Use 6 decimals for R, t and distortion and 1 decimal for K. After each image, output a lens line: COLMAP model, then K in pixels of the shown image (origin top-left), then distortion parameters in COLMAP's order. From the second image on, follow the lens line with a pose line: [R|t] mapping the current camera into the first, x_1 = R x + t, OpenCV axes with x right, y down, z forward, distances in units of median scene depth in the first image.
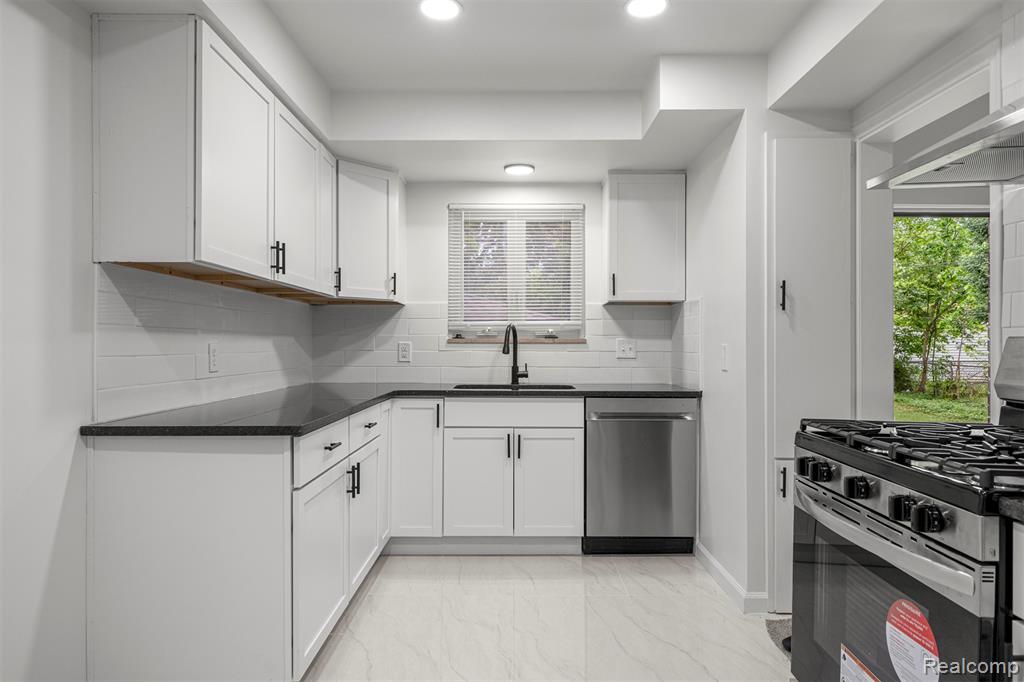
lens RADIAL K [[647.5, 0, 512.2], [0, 647.5, 344.1], [0, 0, 1]] dist [0.002919, -0.001123]
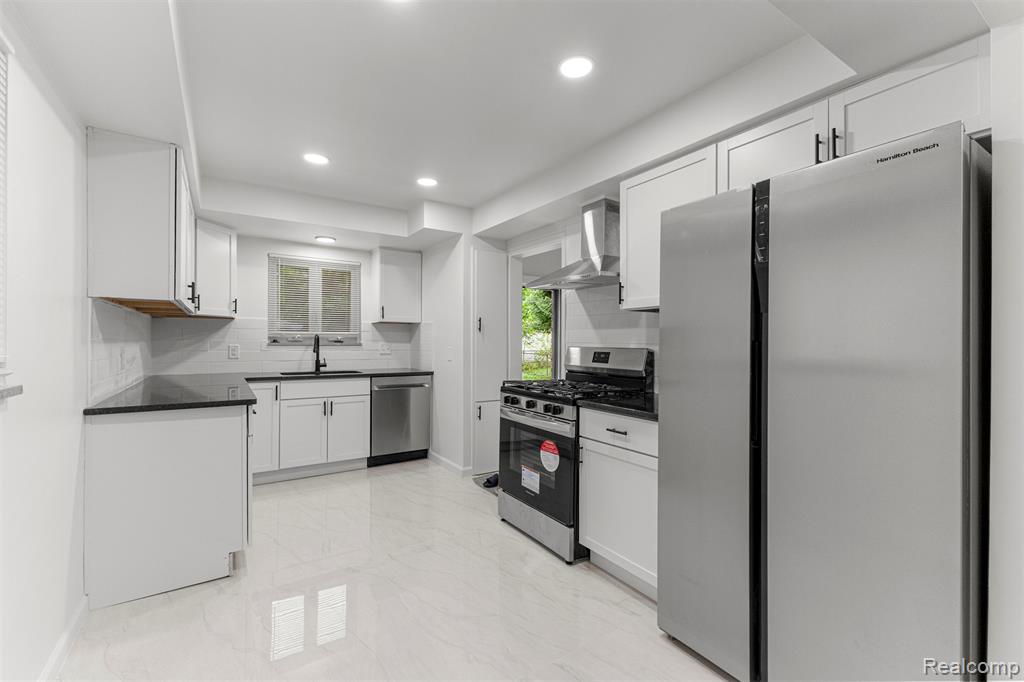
lens RADIAL K [[435.7, 0, 514.1], [0, 435.7, 342.5], [0, 0, 1]] dist [0.001947, 0.000343]
pose [[0.832690, 0.001929, 0.553736, -0.214973], [-0.004707, 0.999982, 0.003594, -0.017215], [-0.553719, -0.005599, 0.832685, -0.192742]]
